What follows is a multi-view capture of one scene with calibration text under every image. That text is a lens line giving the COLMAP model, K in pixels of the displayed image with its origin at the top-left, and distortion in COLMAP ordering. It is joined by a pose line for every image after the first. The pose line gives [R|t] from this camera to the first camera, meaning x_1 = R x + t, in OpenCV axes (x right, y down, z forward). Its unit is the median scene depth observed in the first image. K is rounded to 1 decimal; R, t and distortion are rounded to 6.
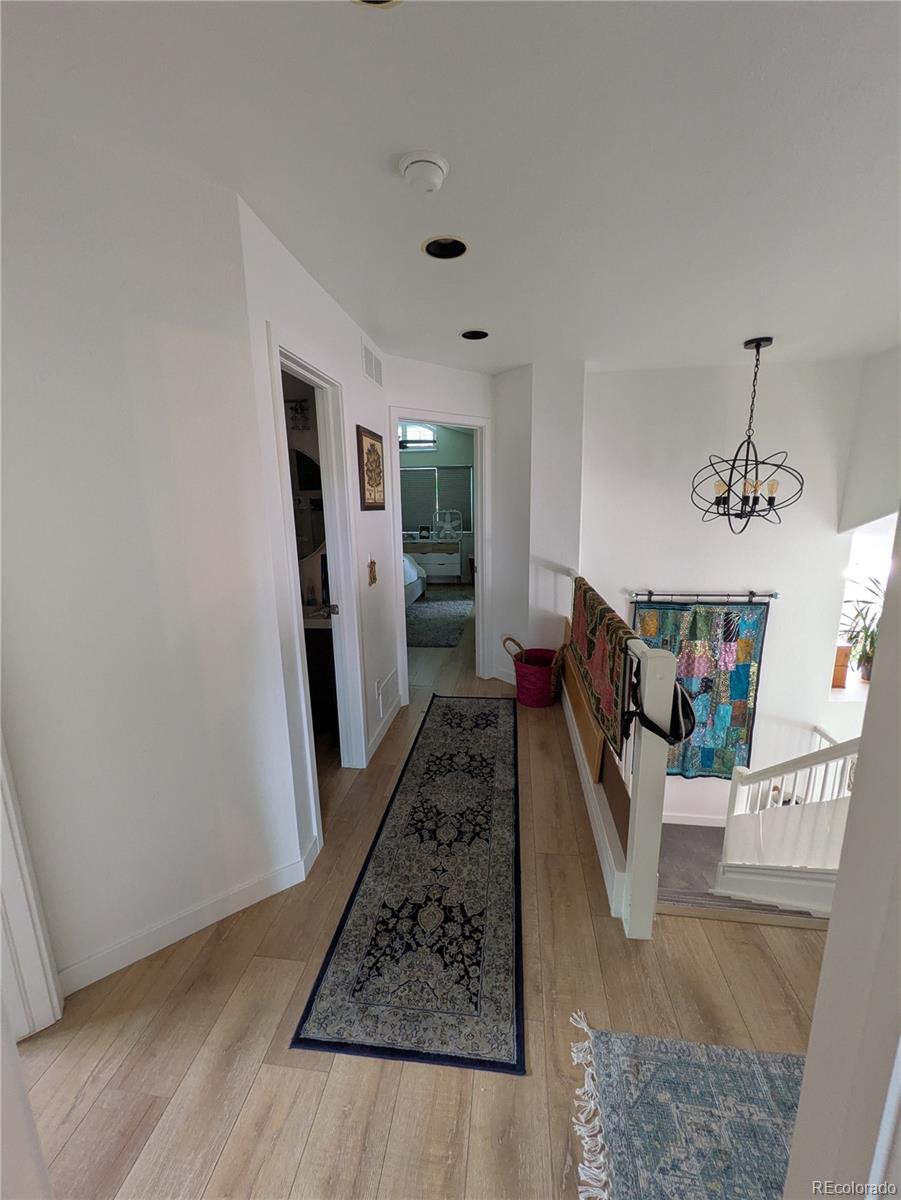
lens RADIAL K [[474.3, 0, 451.5], [0, 474.3, 600.1], [0, 0, 1]] dist [0.000775, -0.000035]
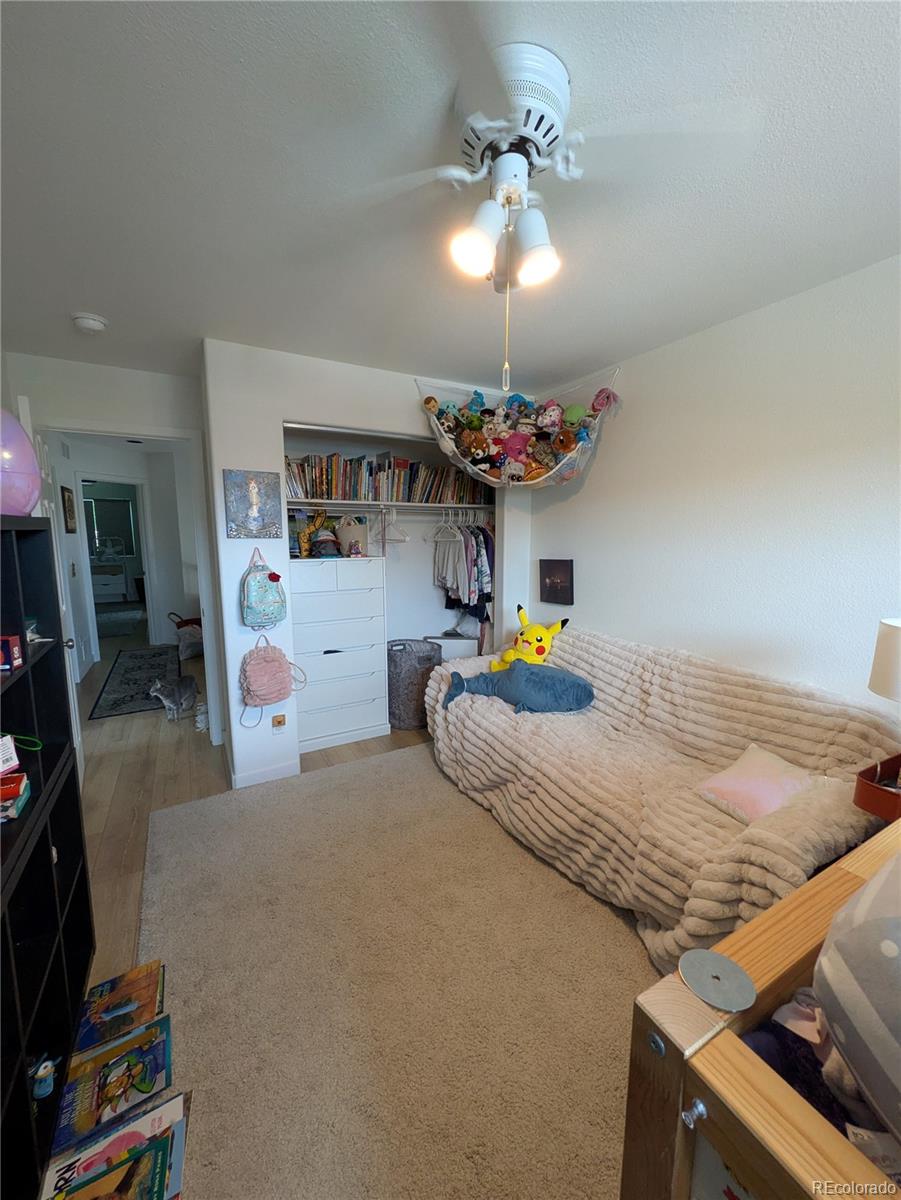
lens RADIAL K [[474.3, 0, 451.5], [0, 474.3, 600.1], [0, 0, 1]] dist [0.000775, -0.000035]
pose [[0.802360, -0.068332, 0.592915, -0.049840], [0.106445, 0.993881, -0.029505, 0.124220], [-0.587271, 0.086787, 0.804724, -0.585775]]
